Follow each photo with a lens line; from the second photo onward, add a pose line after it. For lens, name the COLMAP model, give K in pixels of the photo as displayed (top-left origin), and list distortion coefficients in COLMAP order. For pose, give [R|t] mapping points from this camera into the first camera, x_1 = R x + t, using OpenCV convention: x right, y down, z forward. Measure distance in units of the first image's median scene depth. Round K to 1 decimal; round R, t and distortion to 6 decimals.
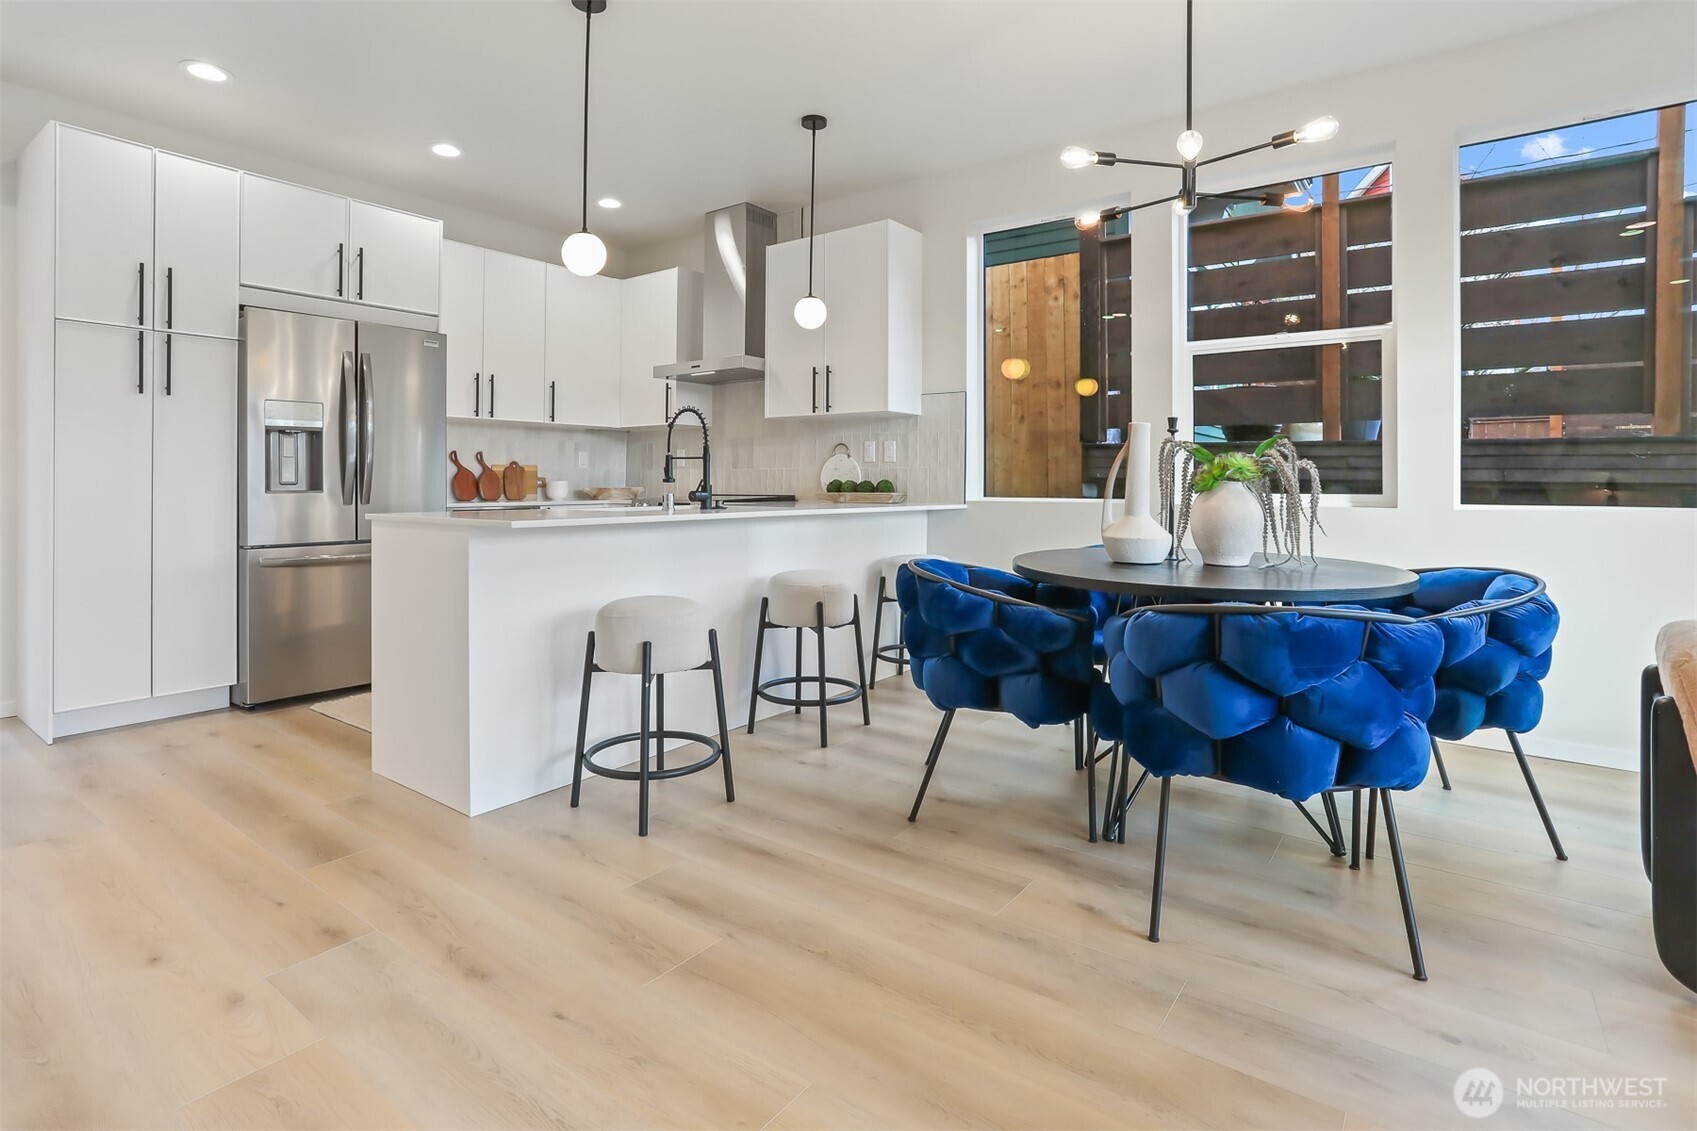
lens RADIAL K [[829.4, 0, 828.3], [0, 829.4, 471.6], [0, 0, 1]] dist [-0.047728, 0.017713]
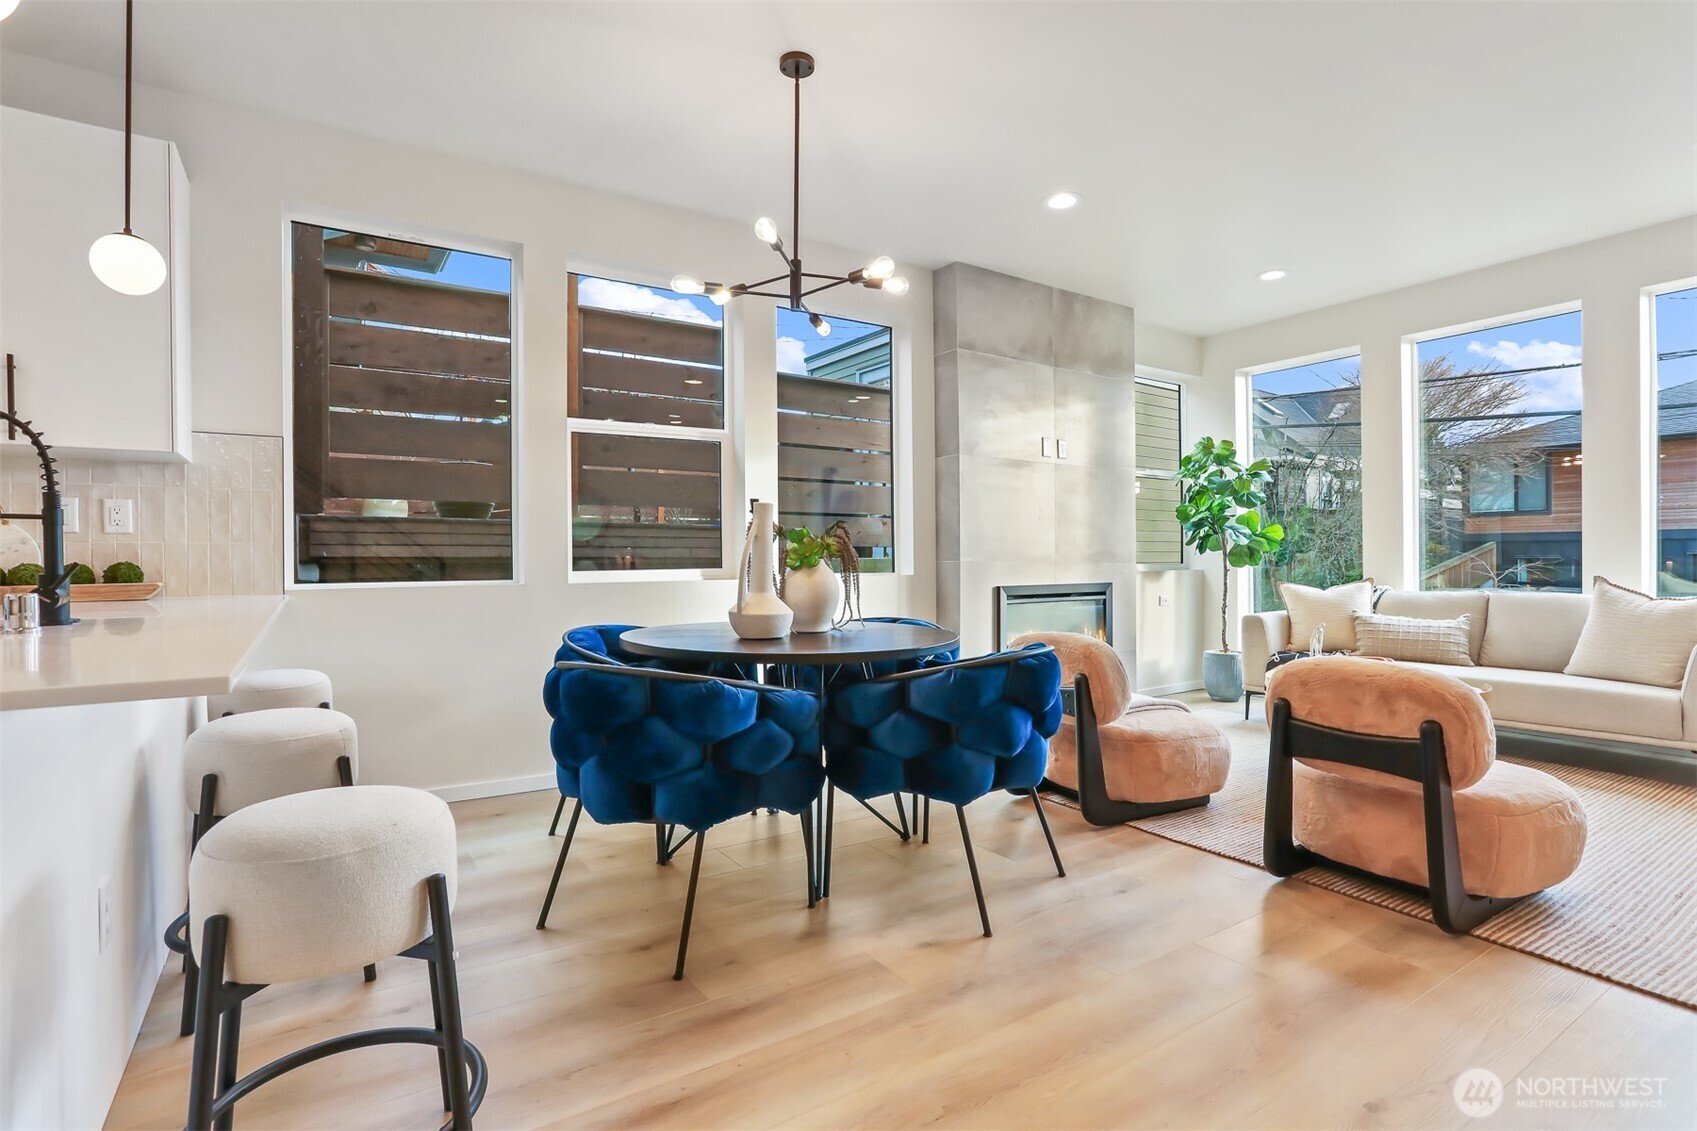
lens RADIAL K [[829.4, 0, 830.2], [0, 829.4, 558.1], [0, 0, 1]] dist [-0.047728, 0.017713]
pose [[0.347843, -0.006693, 0.937529, -0.334118], [-0.000704, 0.999972, 0.007400, 0.002415], [-0.937552, -0.003234, 0.347829, 0.324960]]
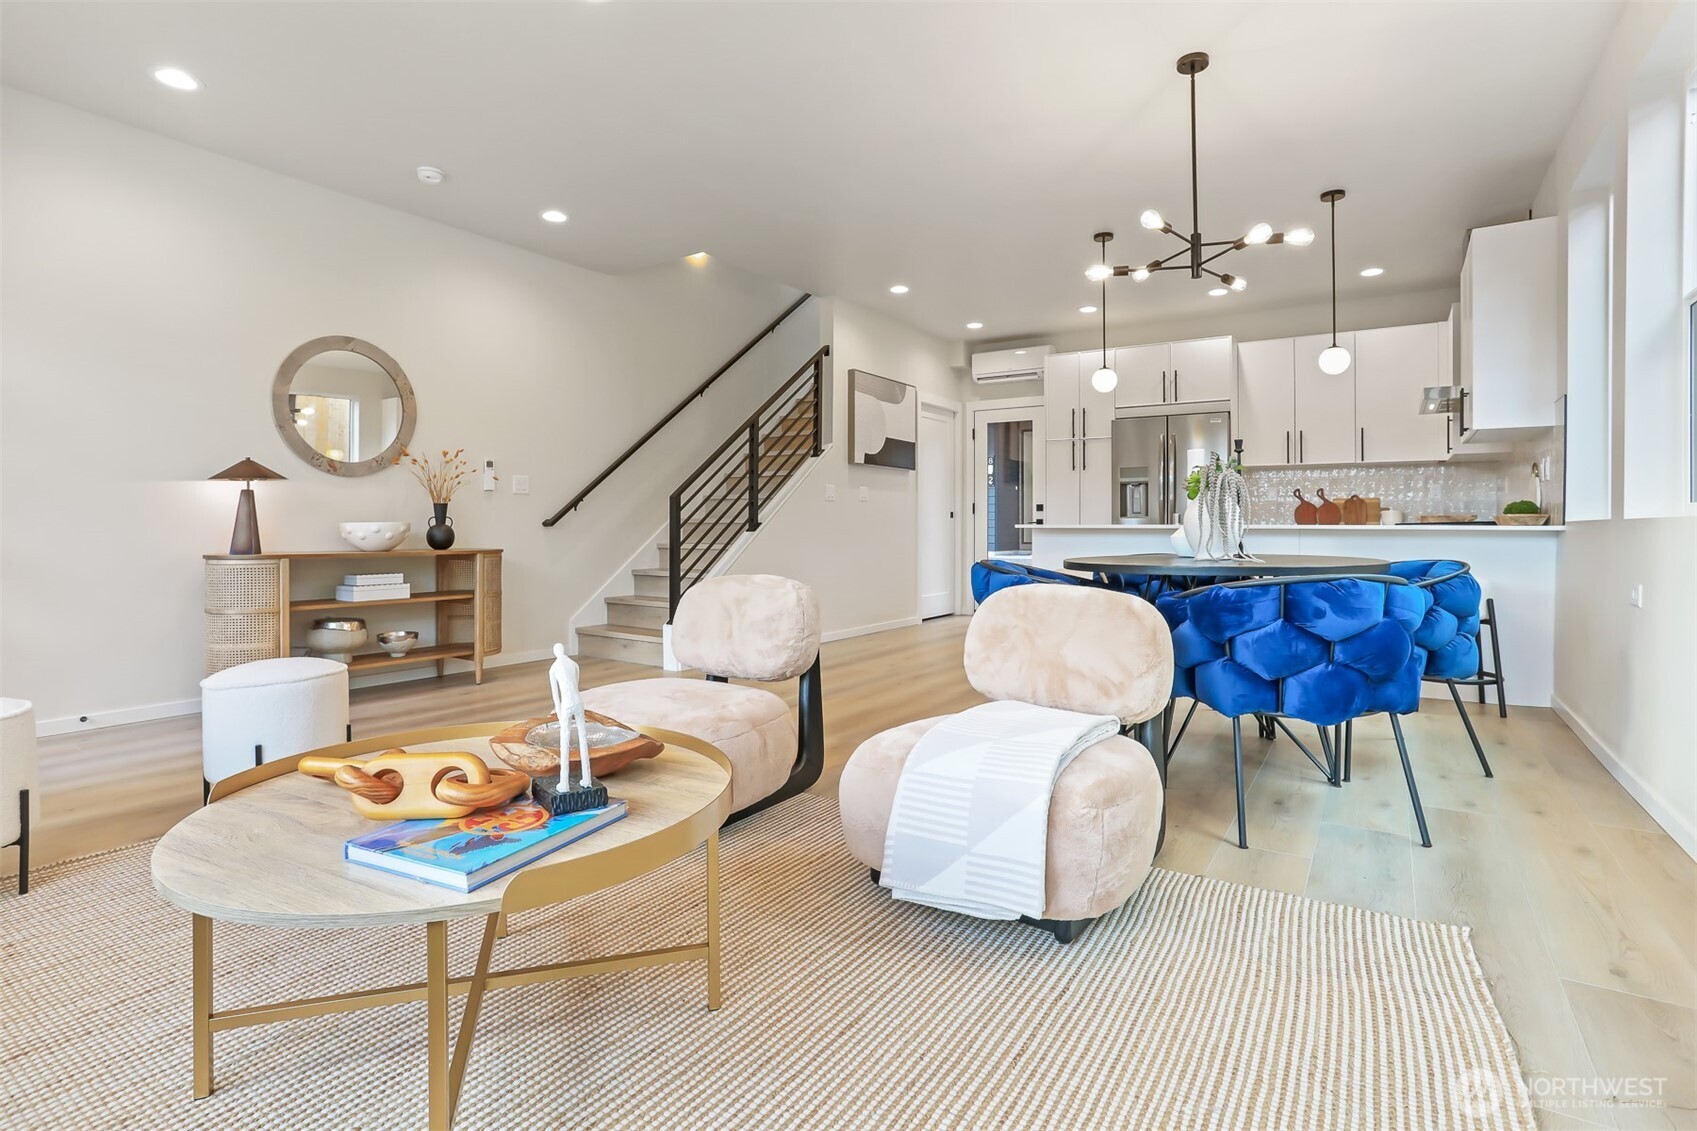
lens RADIAL K [[829.4, 0, 847.6], [0, 829.4, 551.6], [0, 0, 1]] dist [-0.047728, 0.017713]
pose [[0.072707, 0.027383, -0.996977, 0.995540], [0.009590, 0.999558, 0.028153, 0.039073], [0.997307, -0.011608, 0.072413, 0.190022]]
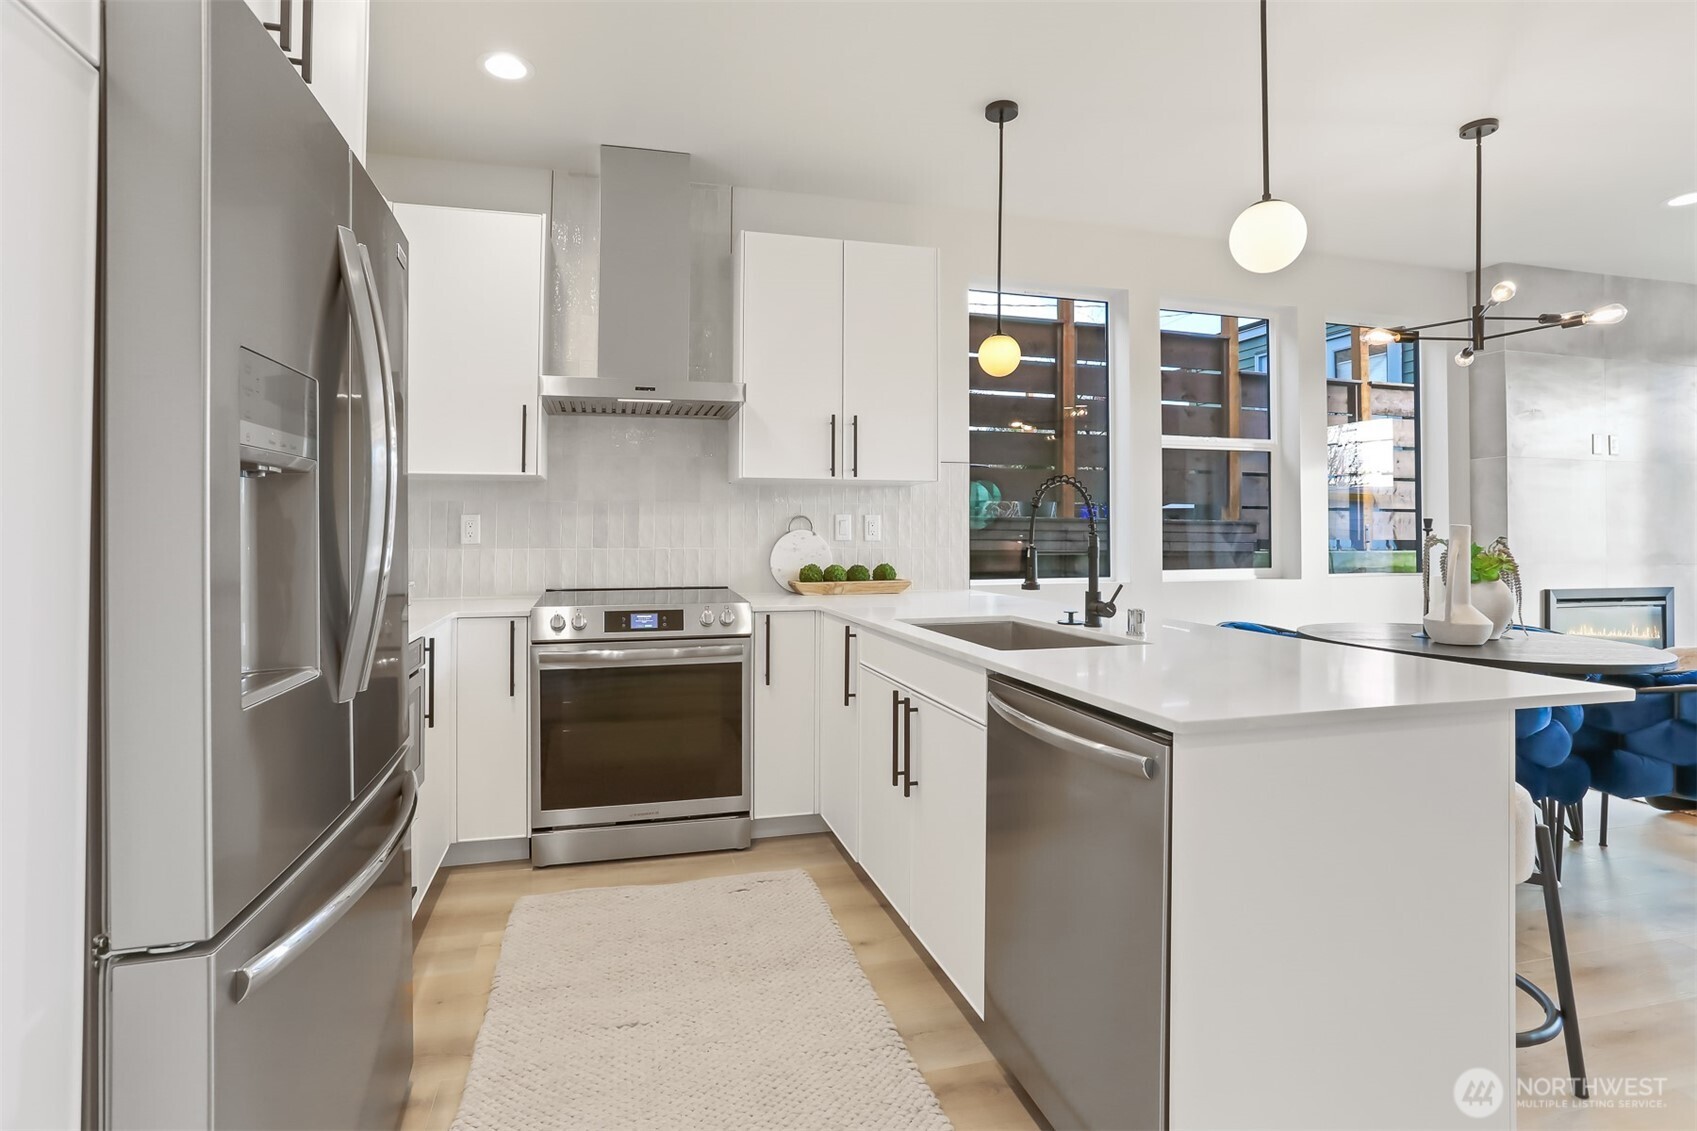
lens RADIAL K [[829.4, 0, 835.6], [0, 829.4, 508.3], [0, 0, 1]] dist [-0.047728, 0.017713]
pose [[0.628675, 0.020982, 0.777385, -0.634381], [-0.009237, 0.999767, -0.019514, -0.029708], [-0.777614, 0.005088, 0.628722, 0.571756]]
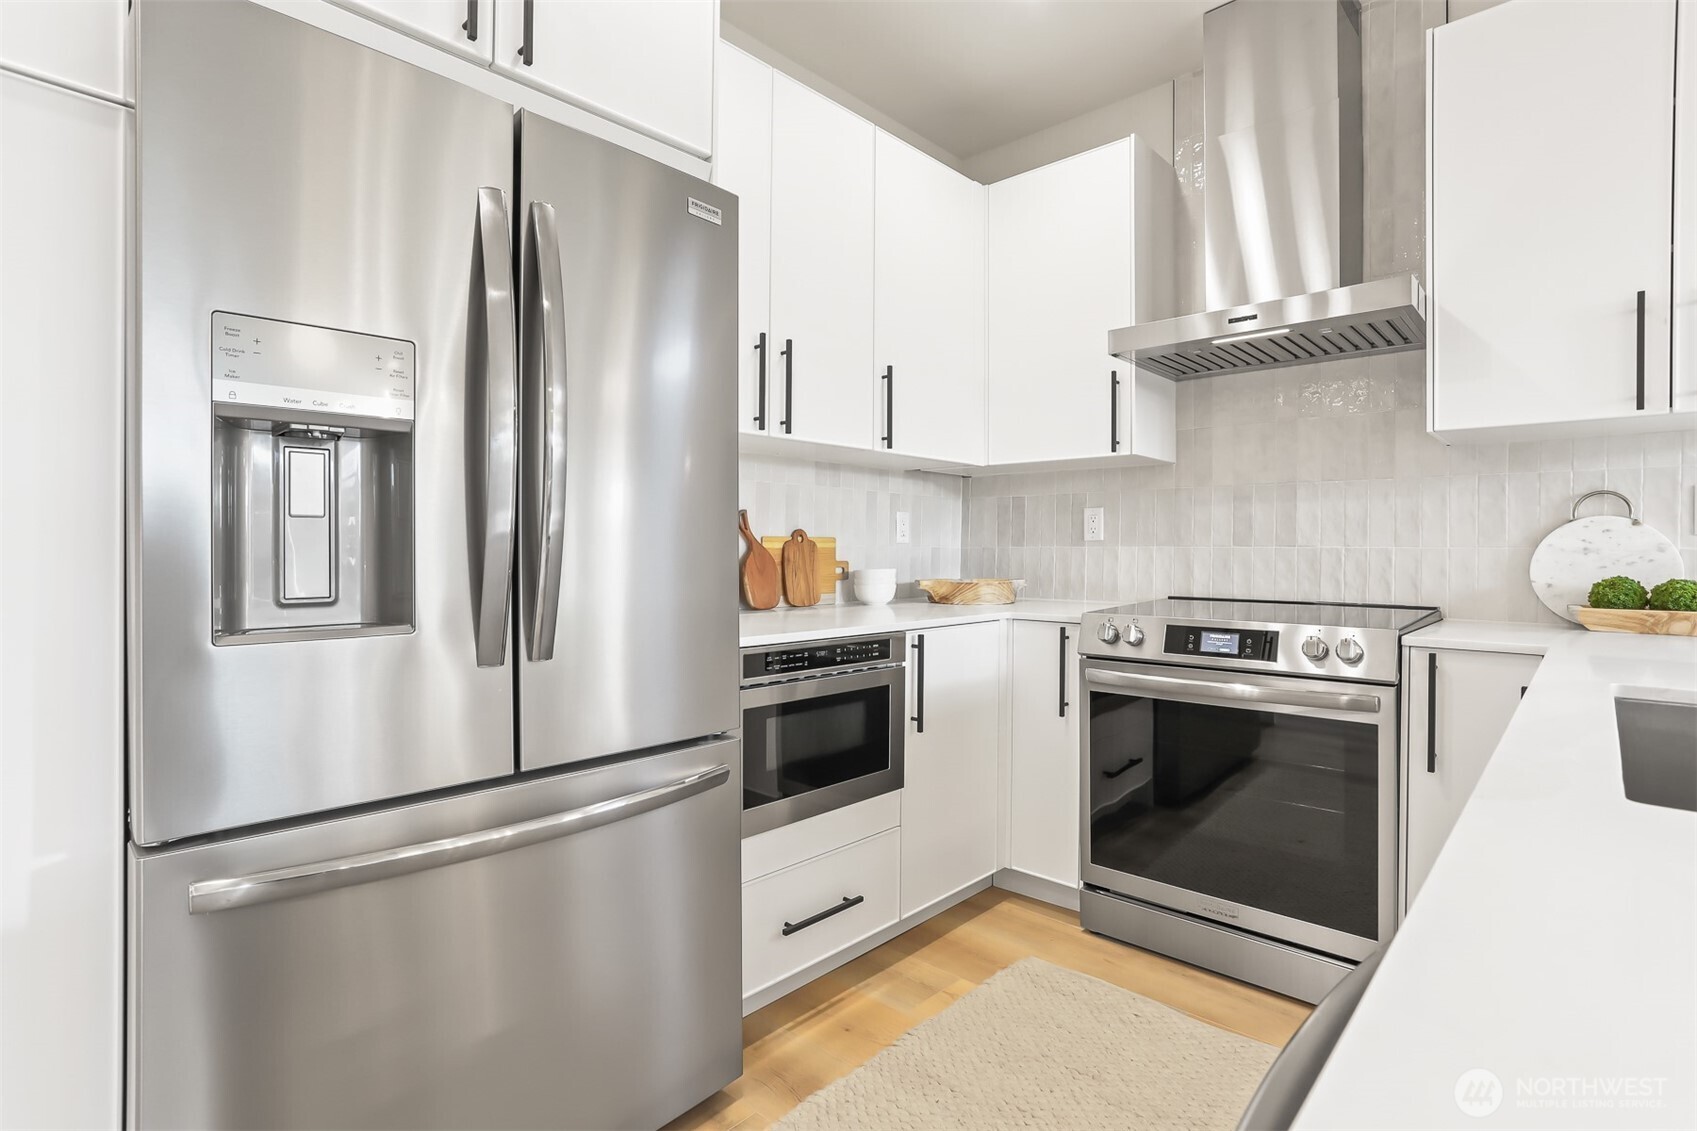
lens RADIAL K [[829.4, 0, 848.9], [0, 829.4, 552.1], [0, 0, 1]] dist [-0.047728, 0.017713]
pose [[0.993505, 0.005485, -0.113656, -0.368793], [-0.003667, 0.999862, 0.016195, -0.008951], [0.113730, -0.015673, 0.993388, 0.623370]]
